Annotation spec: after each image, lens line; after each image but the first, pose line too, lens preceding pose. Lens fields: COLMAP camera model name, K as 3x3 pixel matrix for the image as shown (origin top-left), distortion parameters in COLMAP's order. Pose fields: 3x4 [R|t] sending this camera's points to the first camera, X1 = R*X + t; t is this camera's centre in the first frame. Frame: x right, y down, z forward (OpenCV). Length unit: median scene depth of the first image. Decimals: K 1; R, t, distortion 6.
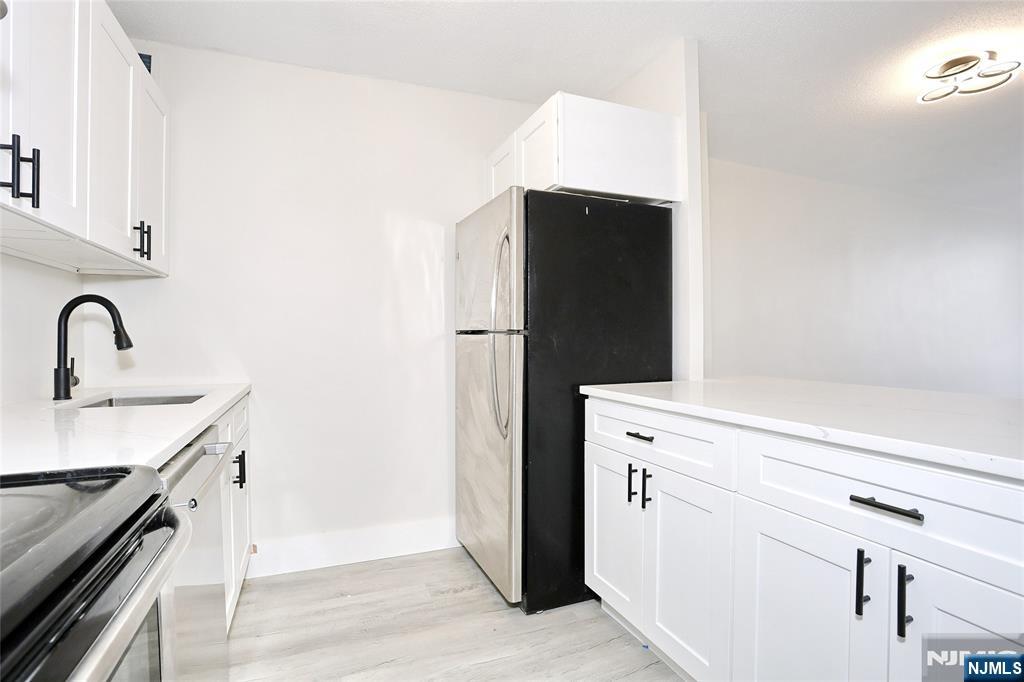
lens RADIAL K [[497.9, 0, 510.2], [0, 497.9, 339.1], [0, 0, 1]] dist [-0.070056, 0.024992]
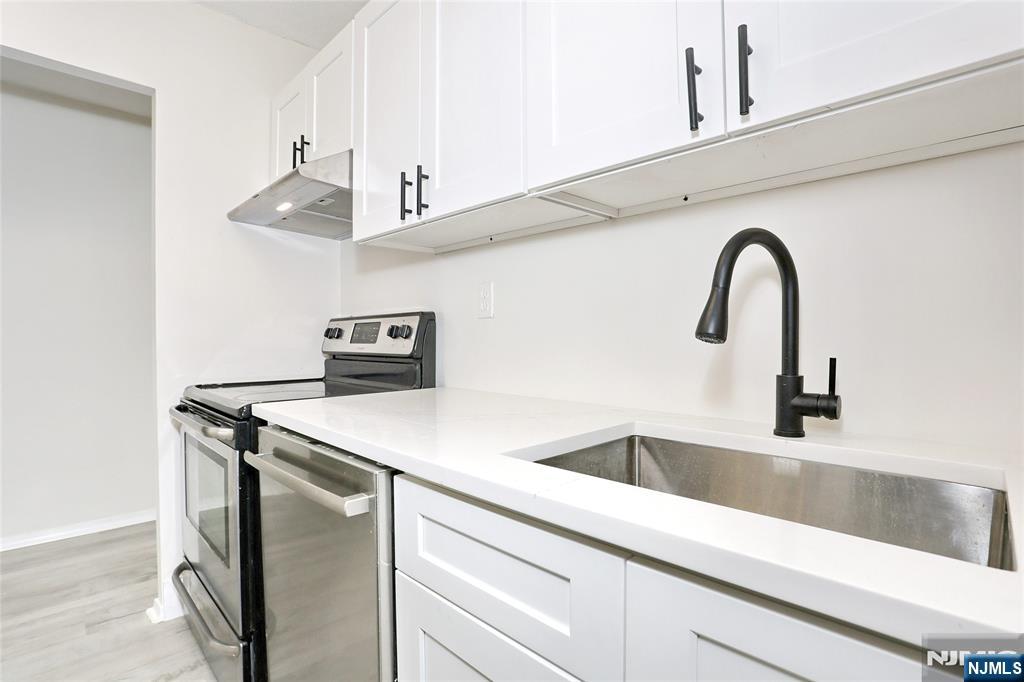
lens RADIAL K [[497.9, 0, 501.9], [0, 497.9, 337.2], [0, 0, 1]] dist [-0.070056, 0.024992]
pose [[-0.925253, 0.001425, -0.379348, -0.374081], [0.002353, 0.999995, -0.001983, 0.016516], [0.379344, -0.002728, -0.925252, 1.153510]]
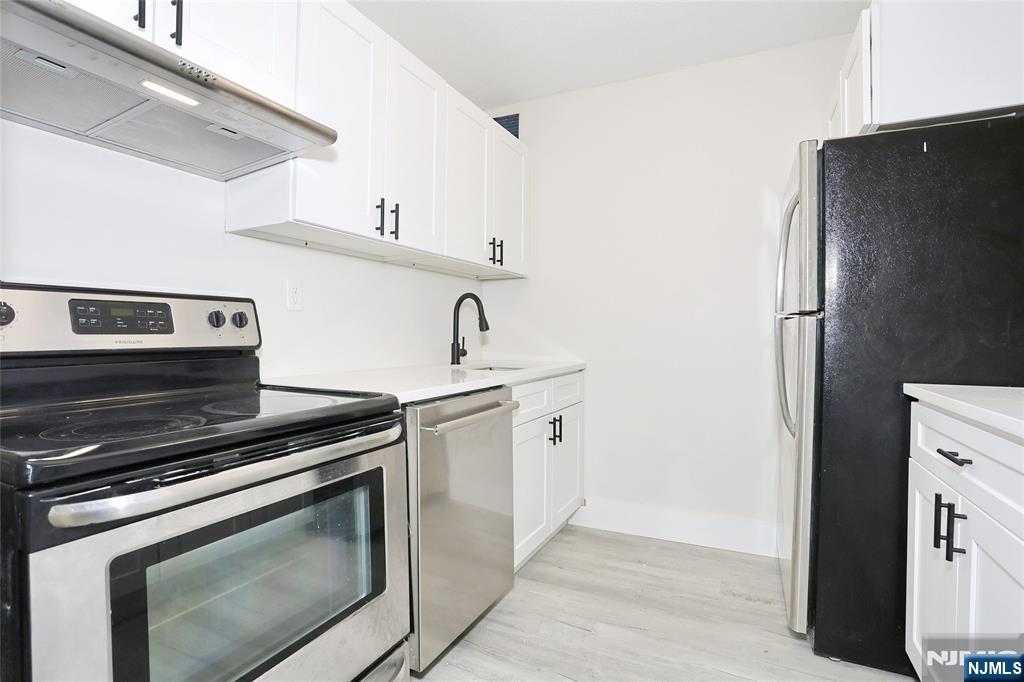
lens RADIAL K [[497.9, 0, 511.7], [0, 497.9, 334.8], [0, 0, 1]] dist [-0.070056, 0.024992]
pose [[0.663841, 0.008859, -0.747822, 0.295417], [-0.006949, 0.999960, 0.005677, 0.021007], [0.747842, 0.001428, 0.663875, 0.076188]]
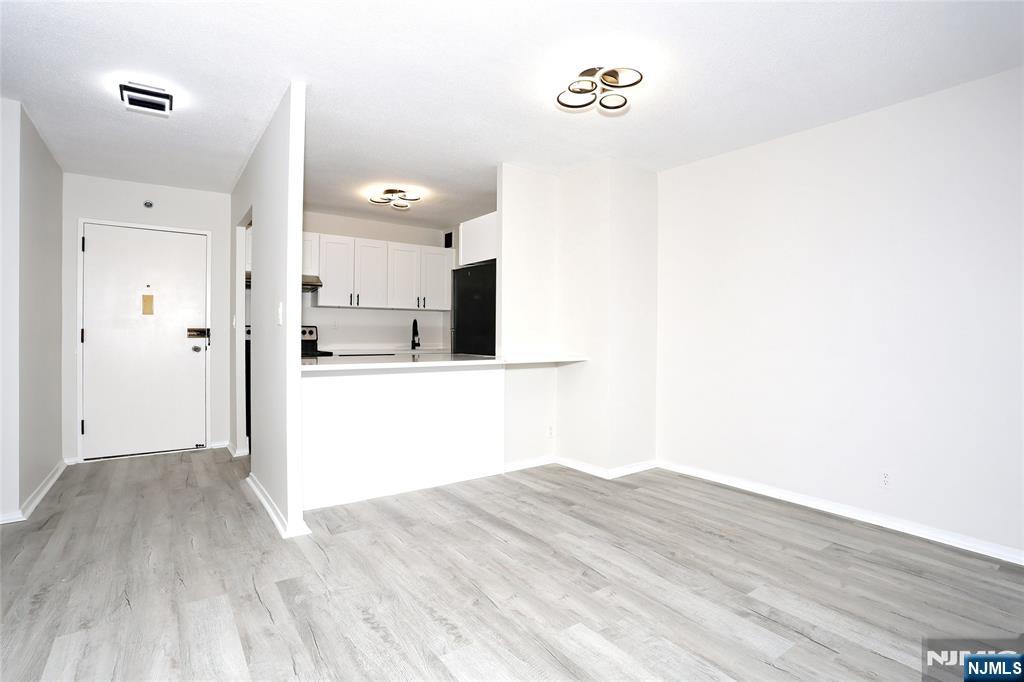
lens RADIAL K [[497.9, 0, 508.3], [0, 497.9, 344.5], [0, 0, 1]] dist [-0.070056, 0.024992]
pose [[0.239357, 0.023487, -0.970648, 2.364072], [-0.007932, 0.999721, 0.022234, 0.002033], [0.970899, 0.002377, 0.239476, 0.672603]]
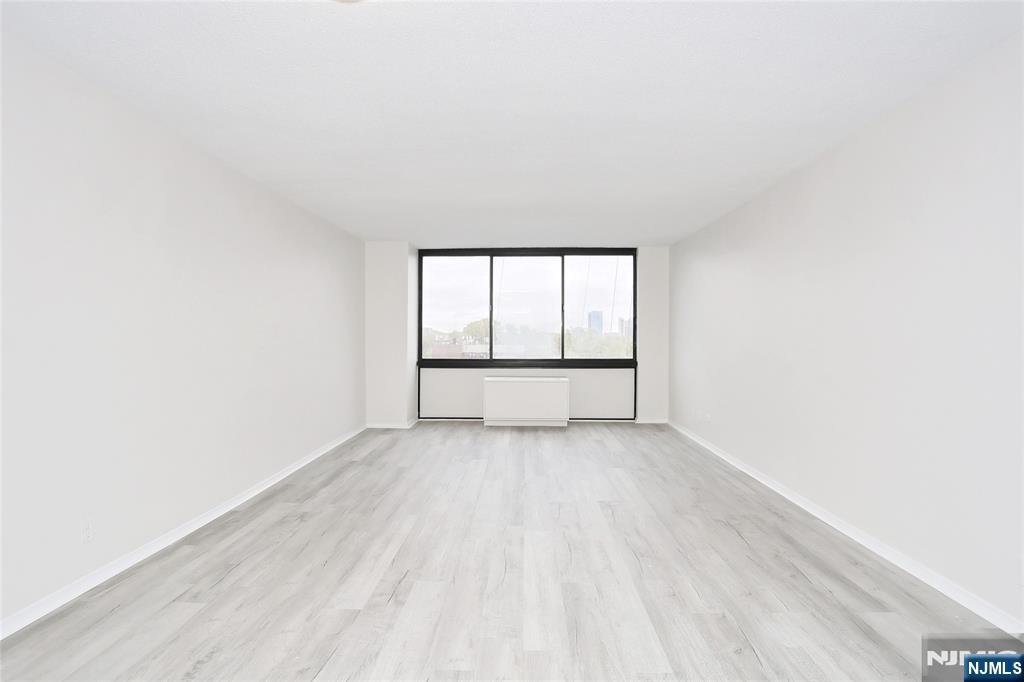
lens RADIAL K [[497.9, 0, 510.0], [0, 497.9, 339.9], [0, 0, 1]] dist [-0.070056, 0.024992]
pose [[0.400559, -0.002122, 0.916269, 0.613582], [-0.001644, 0.999994, 0.003035, -0.051453], [-0.916270, -0.002722, 0.400553, 0.679106]]
